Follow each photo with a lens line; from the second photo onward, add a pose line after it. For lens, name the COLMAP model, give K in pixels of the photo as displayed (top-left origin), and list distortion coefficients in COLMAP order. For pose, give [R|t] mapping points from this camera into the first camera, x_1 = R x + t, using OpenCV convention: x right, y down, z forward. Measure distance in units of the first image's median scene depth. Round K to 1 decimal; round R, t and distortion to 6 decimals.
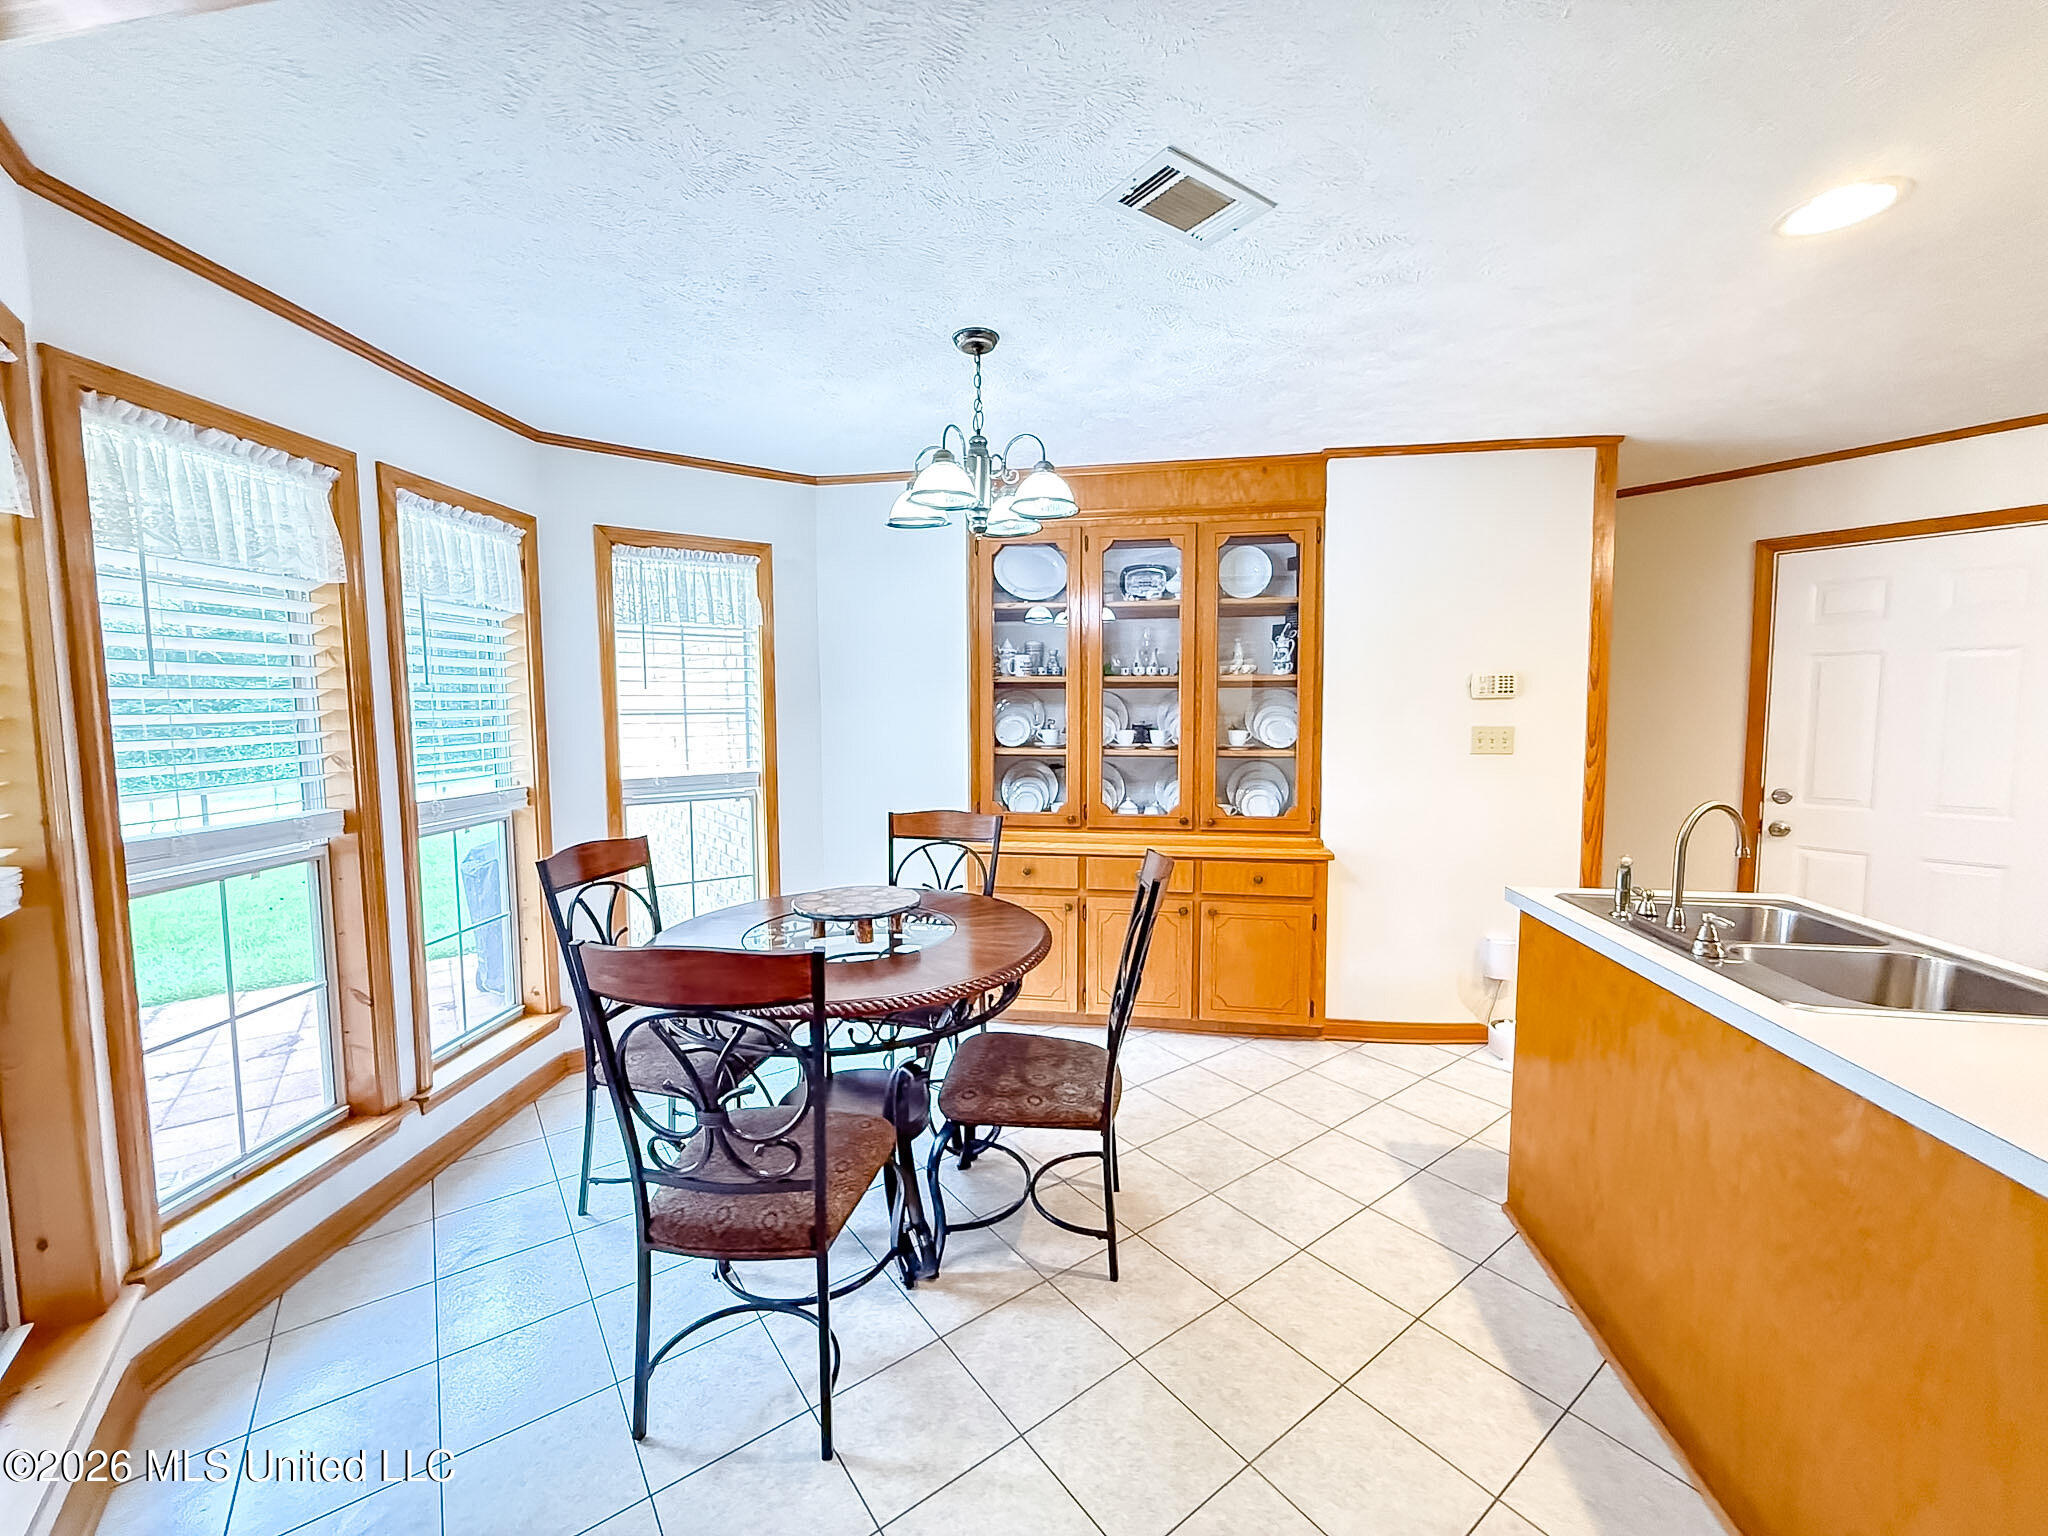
lens RADIAL K [[816.4, 0, 1018.1], [0, 816.4, 767.1], [0, 0, 1]] dist [-0.001888, -0.000214]
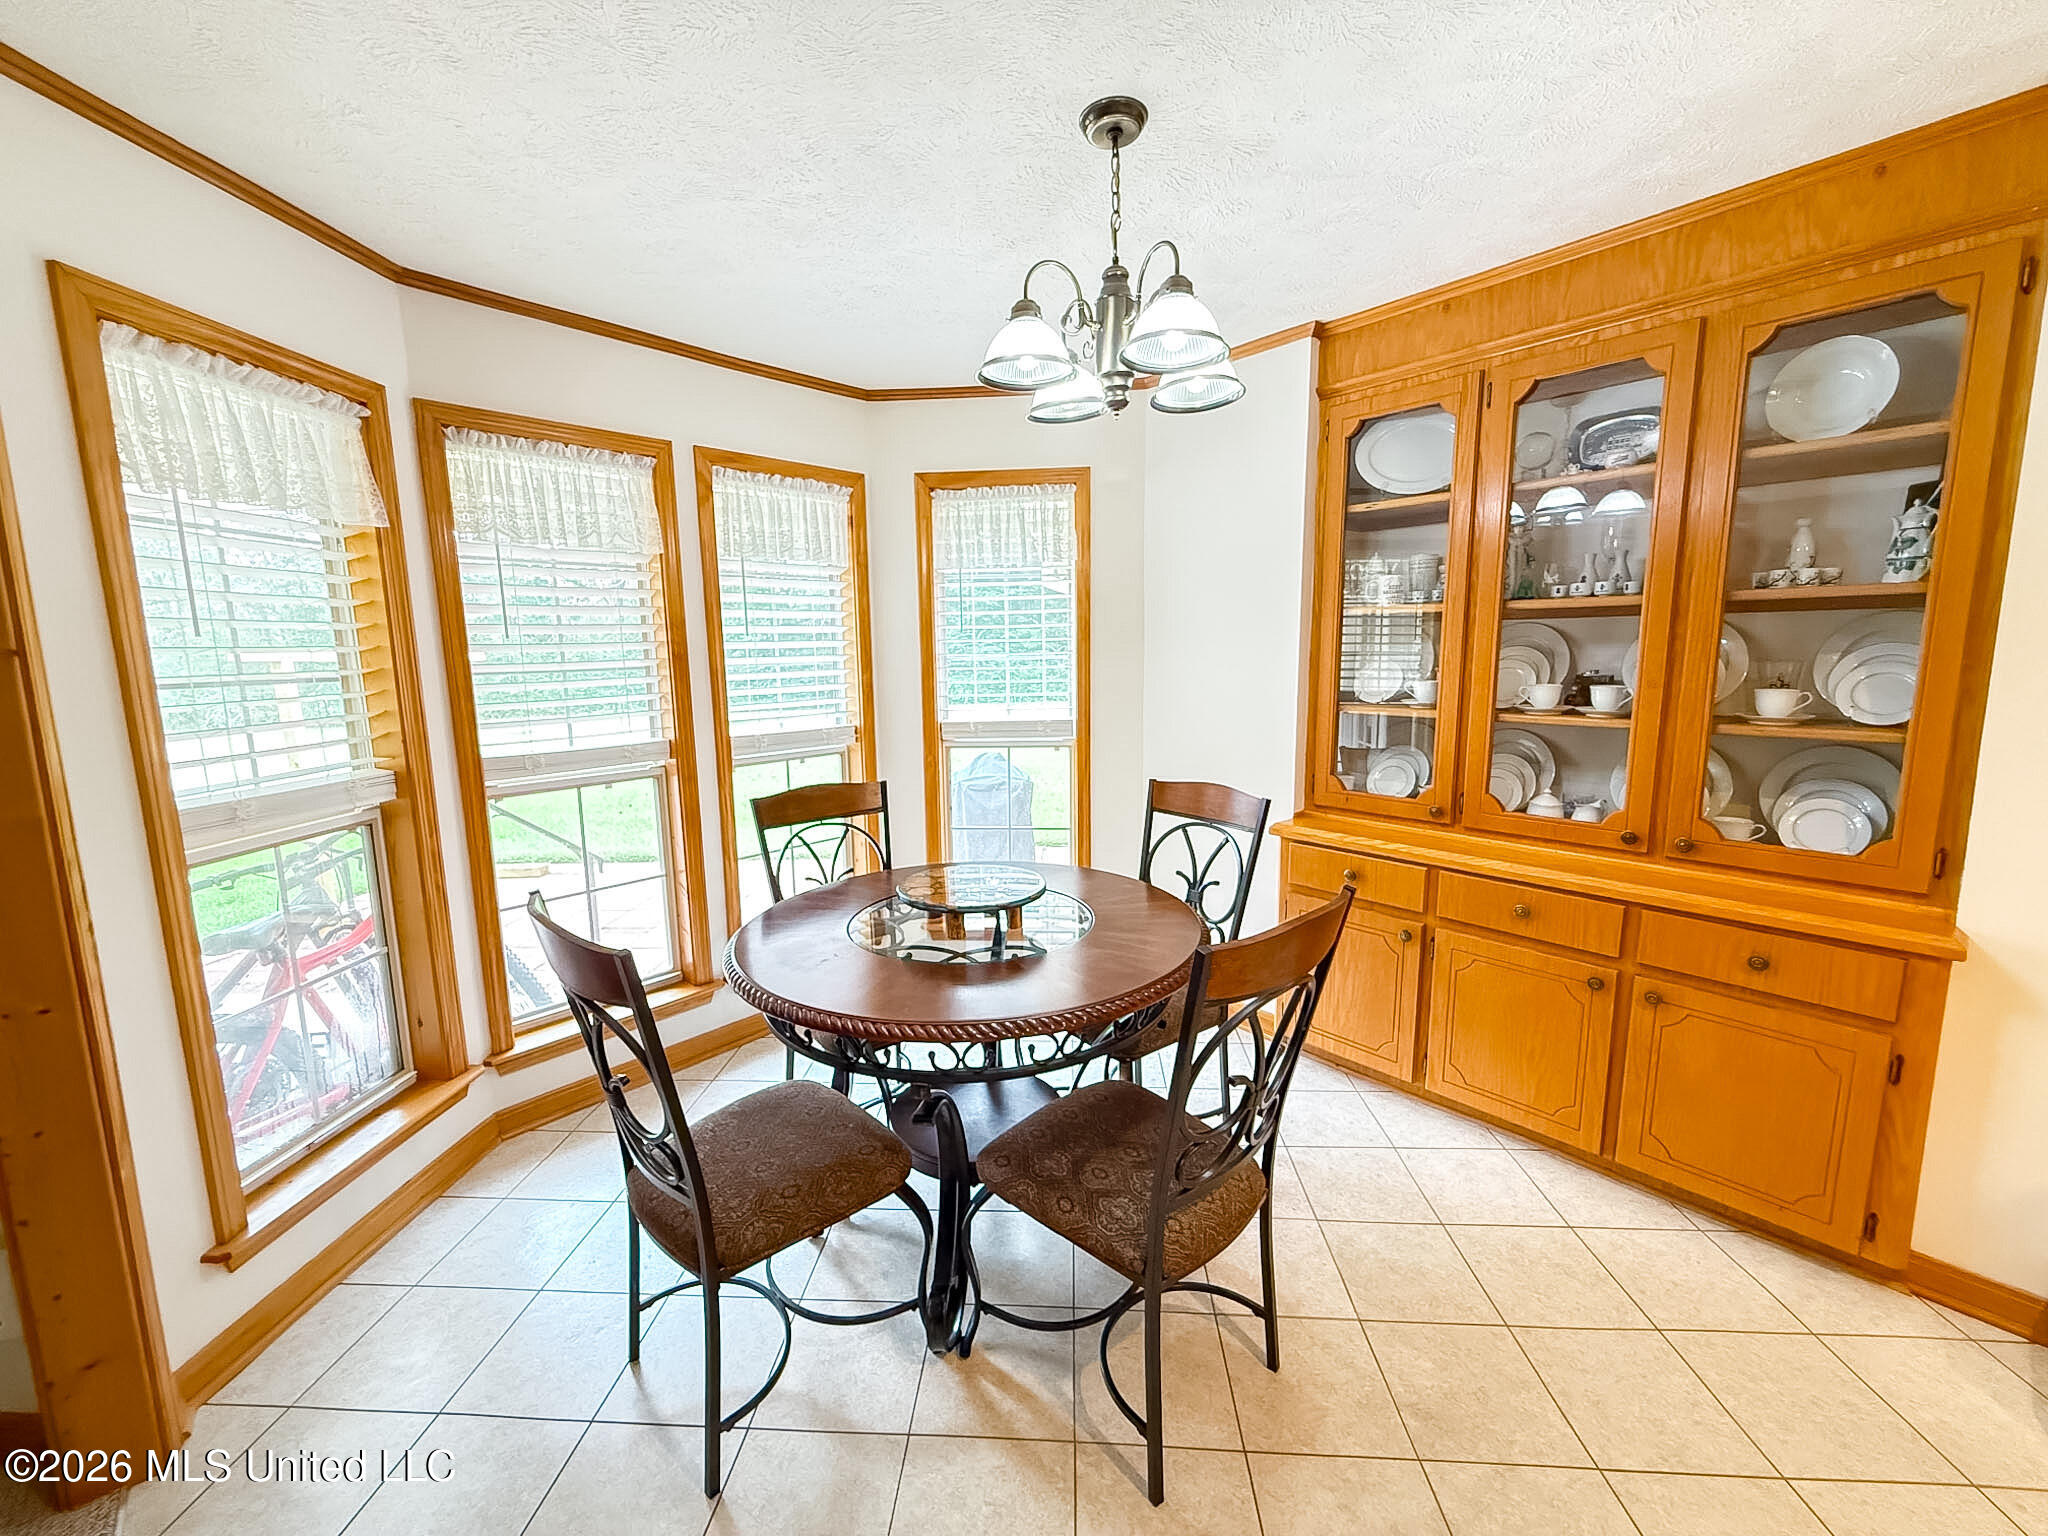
lens RADIAL K [[816.4, 0, 1018.1], [0, 816.4, 767.1], [0, 0, 1]] dist [-0.001888, -0.000214]
pose [[0.765018, 0.086154, -0.638220, 0.253823], [-0.036575, 0.995224, 0.090504, -0.025649], [0.642970, -0.045894, 0.764515, 0.265758]]
